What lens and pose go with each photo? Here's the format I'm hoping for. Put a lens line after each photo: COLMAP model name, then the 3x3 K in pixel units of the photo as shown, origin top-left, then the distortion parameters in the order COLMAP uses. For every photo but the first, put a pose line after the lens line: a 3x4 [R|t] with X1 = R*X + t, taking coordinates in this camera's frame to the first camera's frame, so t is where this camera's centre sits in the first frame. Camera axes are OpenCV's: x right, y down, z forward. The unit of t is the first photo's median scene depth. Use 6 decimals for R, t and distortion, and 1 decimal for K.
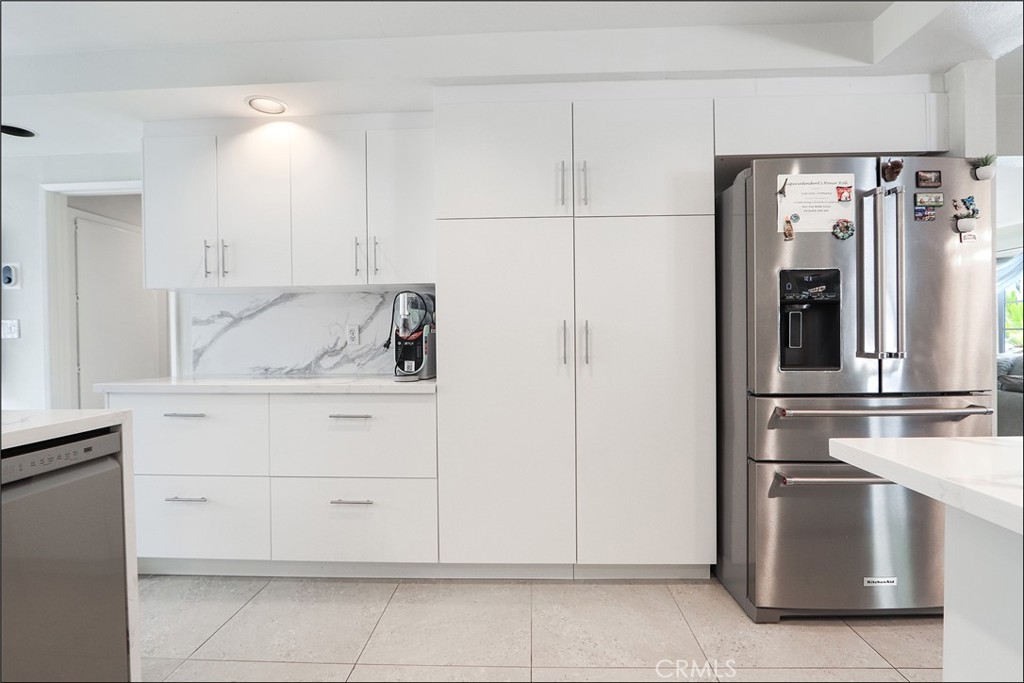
lens RADIAL K [[480.0, 0, 515.3], [0, 480.0, 338.8], [0, 0, 1]] dist [-0.017650, 0.000353]
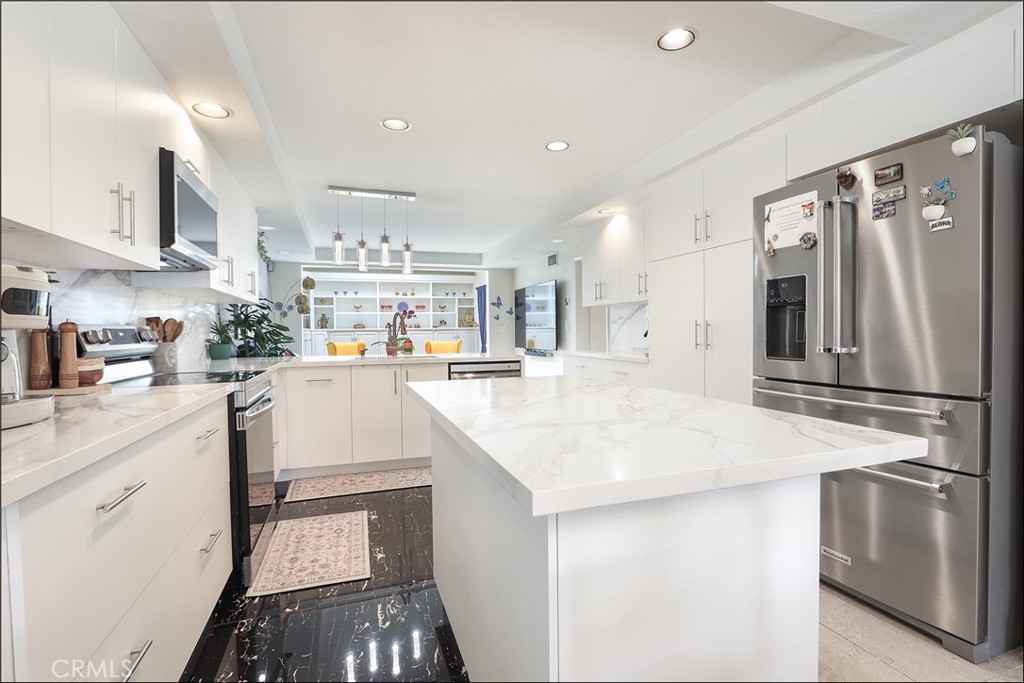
lens RADIAL K [[480.0, 0, 515.3], [0, 480.0, 338.8], [0, 0, 1]] dist [-0.017650, 0.000353]
pose [[0.367478, 0.020971, -0.929796, 1.502319], [-0.001622, 0.999759, 0.021908, -0.013848], [0.930031, -0.006542, 0.367423, -0.096247]]
